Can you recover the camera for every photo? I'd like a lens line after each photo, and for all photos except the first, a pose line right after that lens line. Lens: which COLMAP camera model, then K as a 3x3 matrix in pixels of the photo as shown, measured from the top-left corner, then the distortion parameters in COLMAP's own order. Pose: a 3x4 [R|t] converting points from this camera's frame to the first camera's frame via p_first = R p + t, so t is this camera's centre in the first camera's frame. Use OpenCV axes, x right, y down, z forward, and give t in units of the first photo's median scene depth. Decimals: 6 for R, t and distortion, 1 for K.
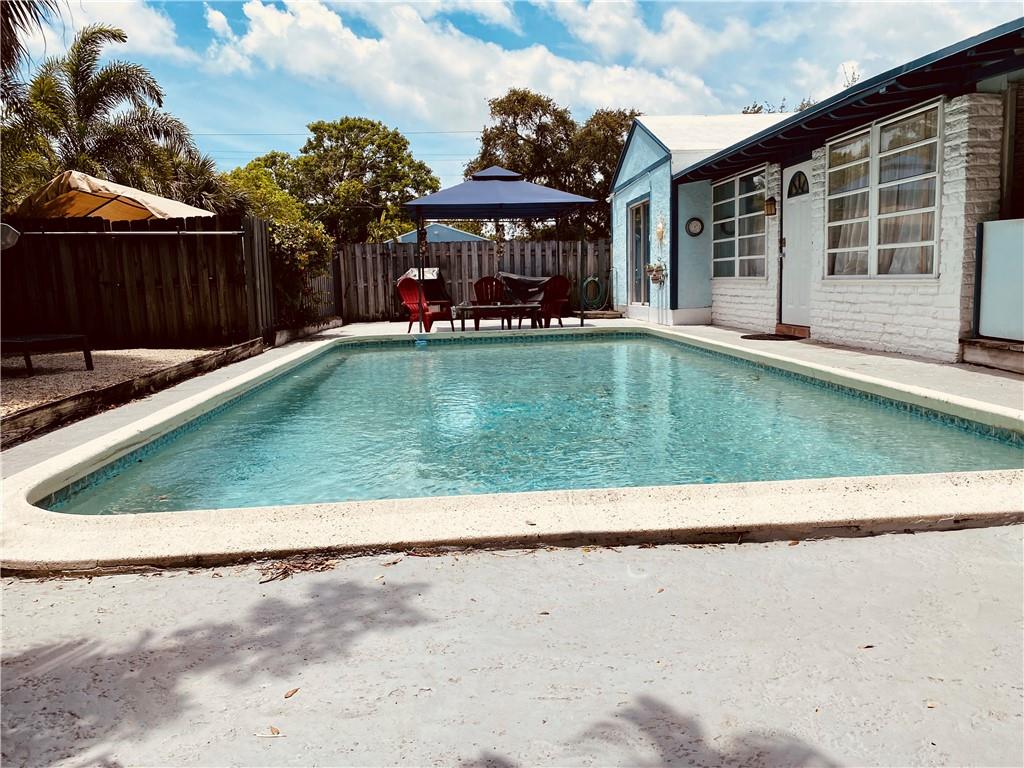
lens RADIAL K [[780.4, 0, 511.2], [0, 780.4, 379.7], [0, 0, 1]] dist [0.070300, -0.098976]
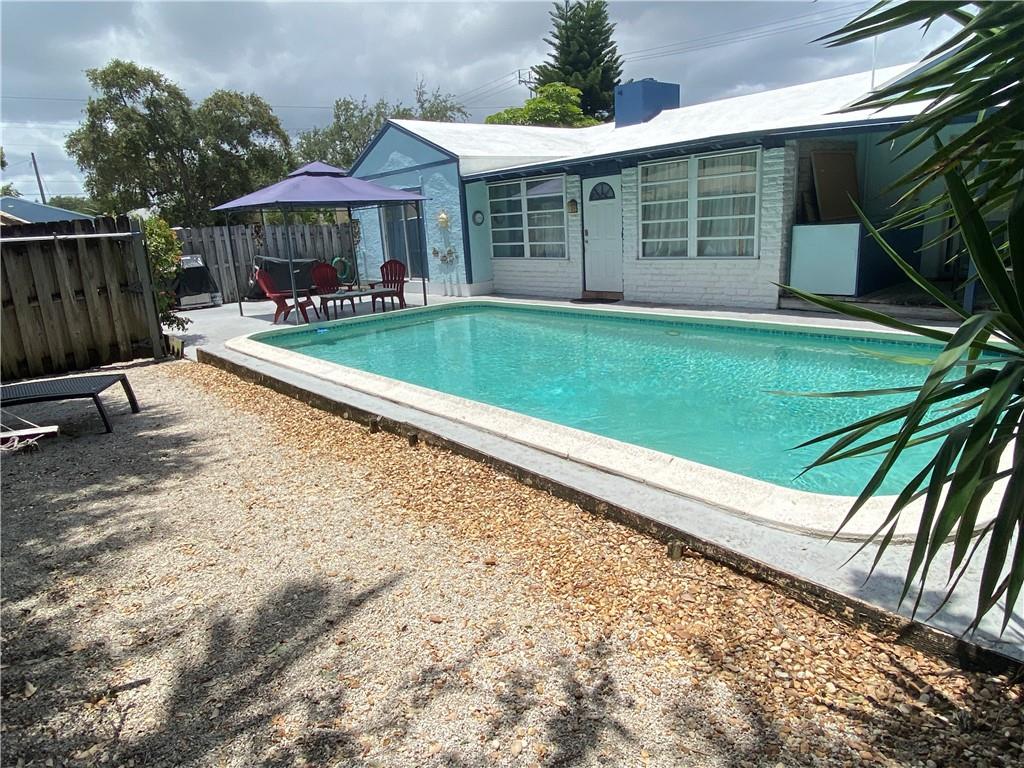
lens RADIAL K [[647.7, 0, 507.5], [0, 647.7, 386.9], [0, 0, 1]] dist [0.081142, -0.087466]
pose [[0.800063, -0.166282, 0.576411, -0.472686], [0.112391, 0.985352, 0.128253, -0.065249], [-0.589294, -0.037827, 0.807033, 0.124429]]
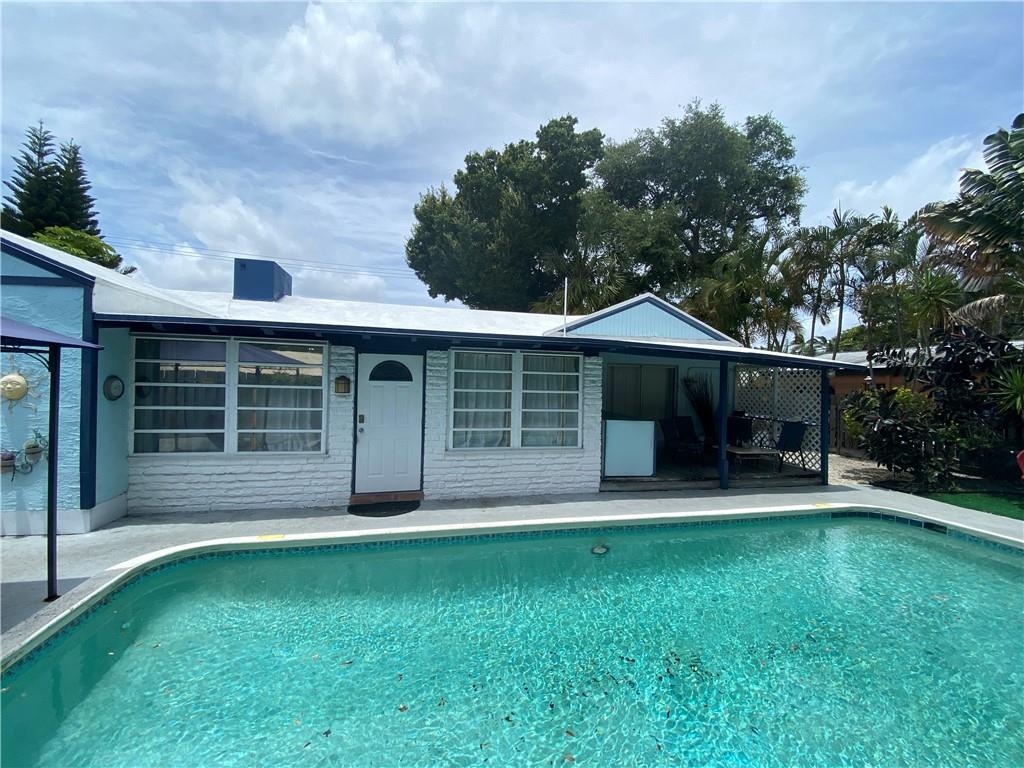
lens RADIAL K [[413.7, 0, 508.0], [0, 413.7, 383.5], [0, 0, 1]] dist [0.039554, -0.028753]
pose [[-0.173959, 0.034954, 0.984132, -0.251678], [0.109495, 0.993859, -0.015944, -0.185608], [-0.978647, 0.104984, -0.176718, 0.869791]]
